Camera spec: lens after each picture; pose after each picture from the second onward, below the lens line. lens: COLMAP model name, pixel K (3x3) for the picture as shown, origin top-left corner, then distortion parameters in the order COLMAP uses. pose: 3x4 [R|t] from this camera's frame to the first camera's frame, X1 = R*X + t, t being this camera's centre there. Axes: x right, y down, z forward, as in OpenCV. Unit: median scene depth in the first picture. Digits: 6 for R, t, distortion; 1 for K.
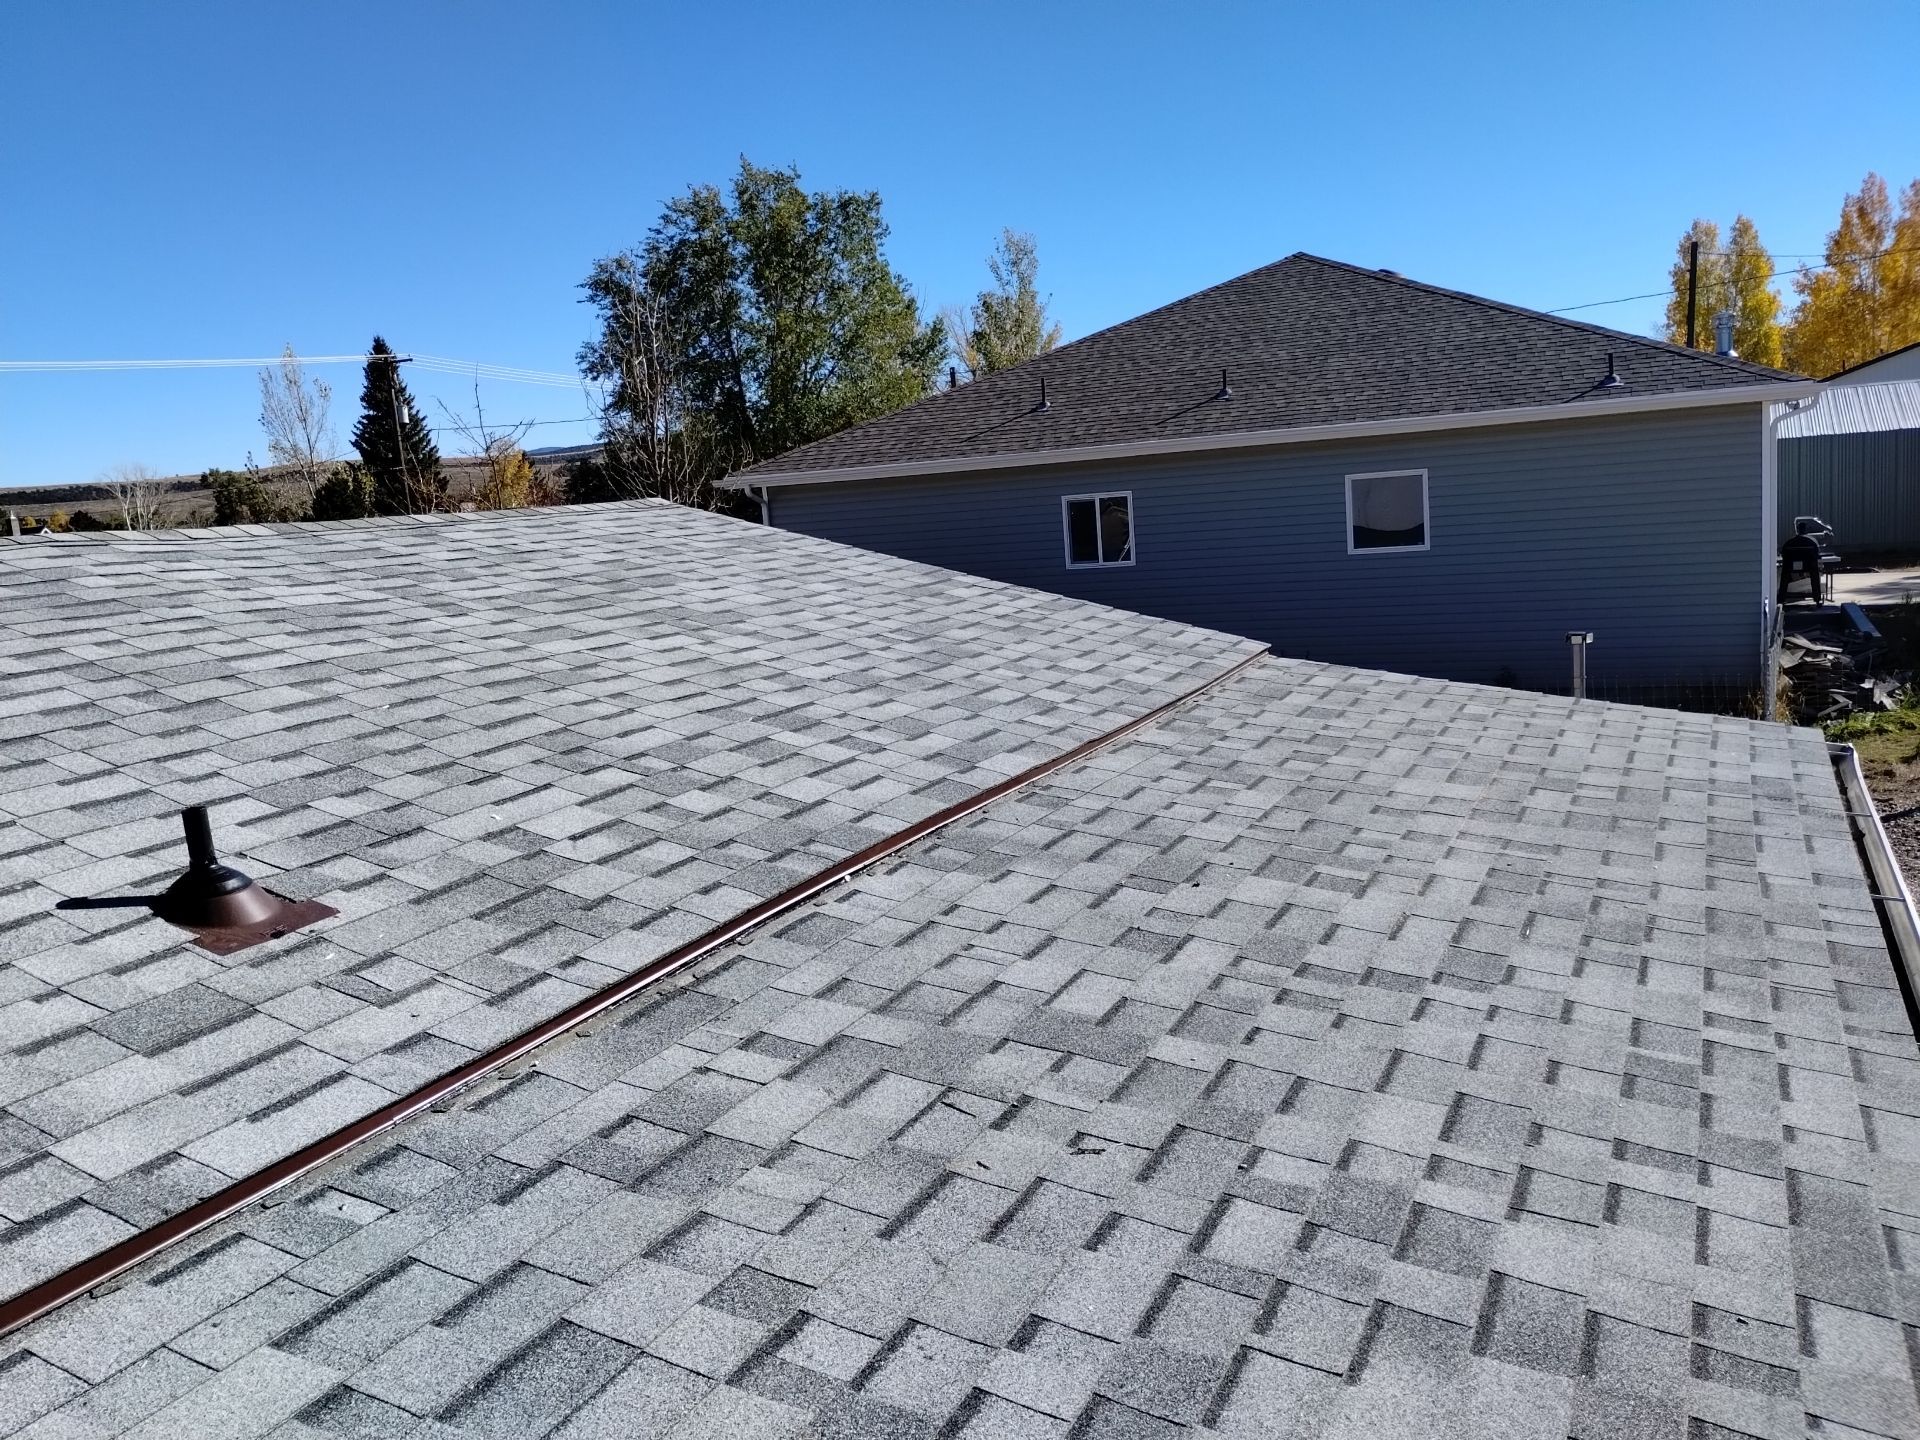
lens RADIAL K [[1593.7, 0, 913.9], [0, 1593.7, 714.1], [0, 0, 1]] dist [0.068166, -0.083099]
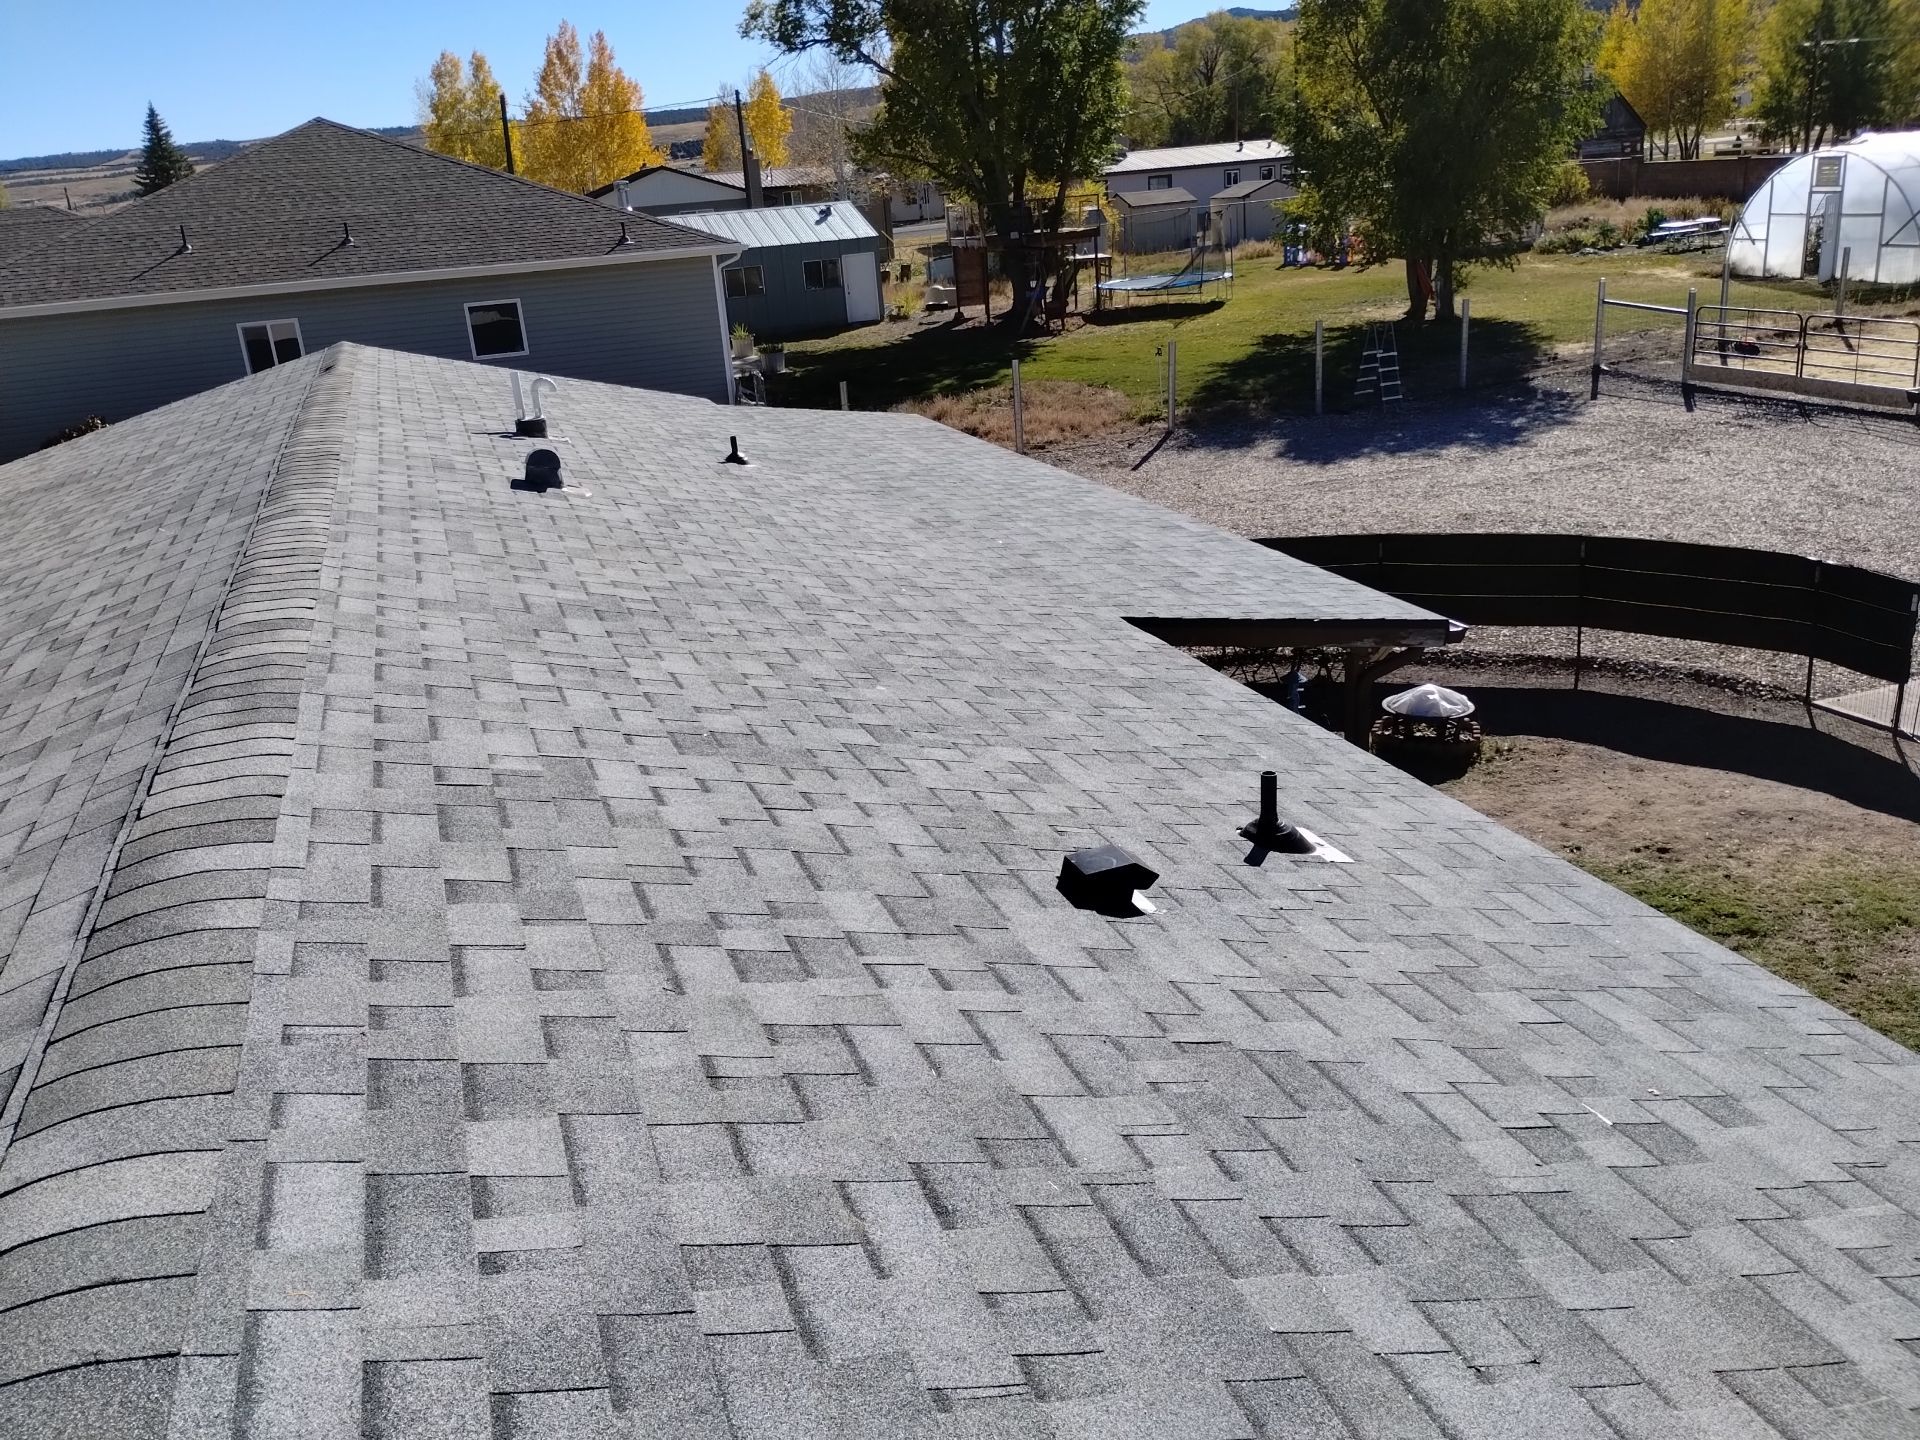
lens RADIAL K [[1593.4, 0, 960.0], [0, 1593.4, 720.0], [0, 0, 1]] dist [0.063788, -0.080141]
pose [[0.710134, -0.201617, 0.674582, -0.106164], [0.118253, 0.978666, 0.168016, 0.005675], [-0.694065, -0.039543, 0.718825, -0.079863]]
